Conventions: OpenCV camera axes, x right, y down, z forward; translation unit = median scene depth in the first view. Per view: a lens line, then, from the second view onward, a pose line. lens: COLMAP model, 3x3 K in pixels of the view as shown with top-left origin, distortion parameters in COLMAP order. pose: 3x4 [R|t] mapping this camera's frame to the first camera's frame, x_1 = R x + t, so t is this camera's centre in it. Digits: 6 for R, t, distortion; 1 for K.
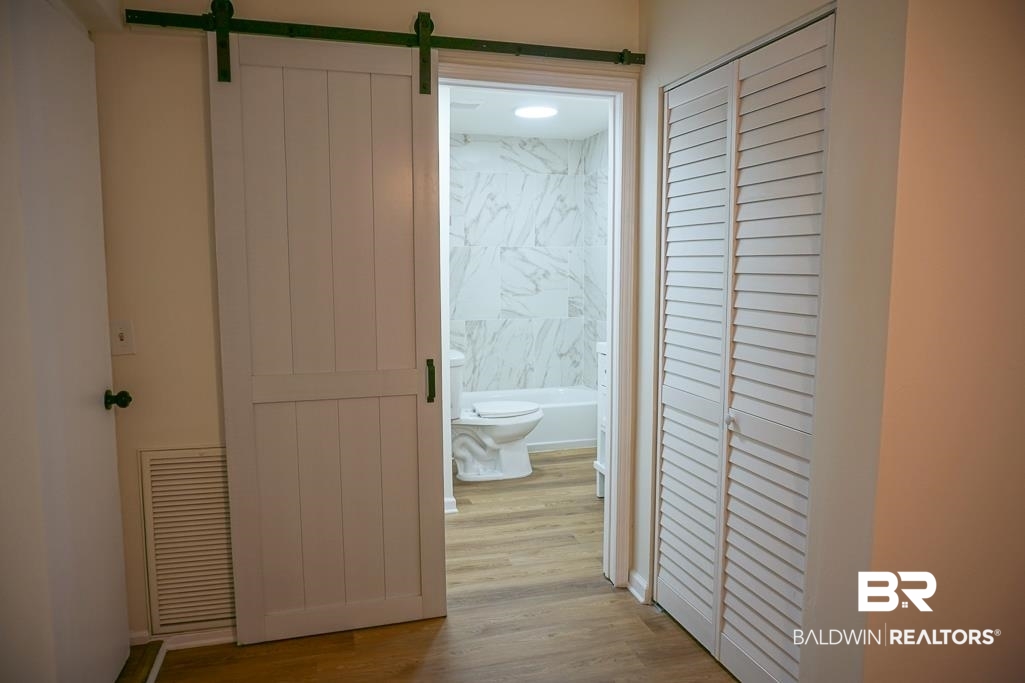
lens RADIAL K [[691.2, 0, 512.3], [0, 691.2, 342.2], [0, 0, 1]] dist [-0.031238, 0.018509]
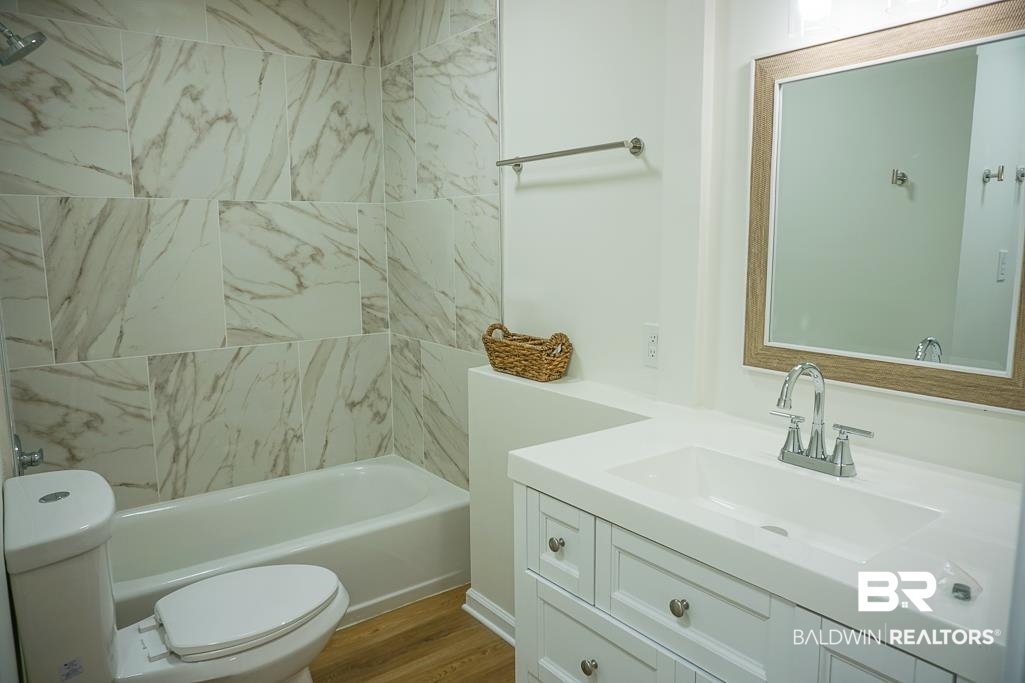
lens RADIAL K [[691.2, 0, 516.2], [0, 691.2, 338.1], [0, 0, 1]] dist [-0.031238, 0.018509]
pose [[0.928134, -0.057263, 0.367814, -0.006139], [0.045718, 0.998152, 0.040032, -0.050288], [-0.369427, -0.020340, 0.929037, 0.465304]]
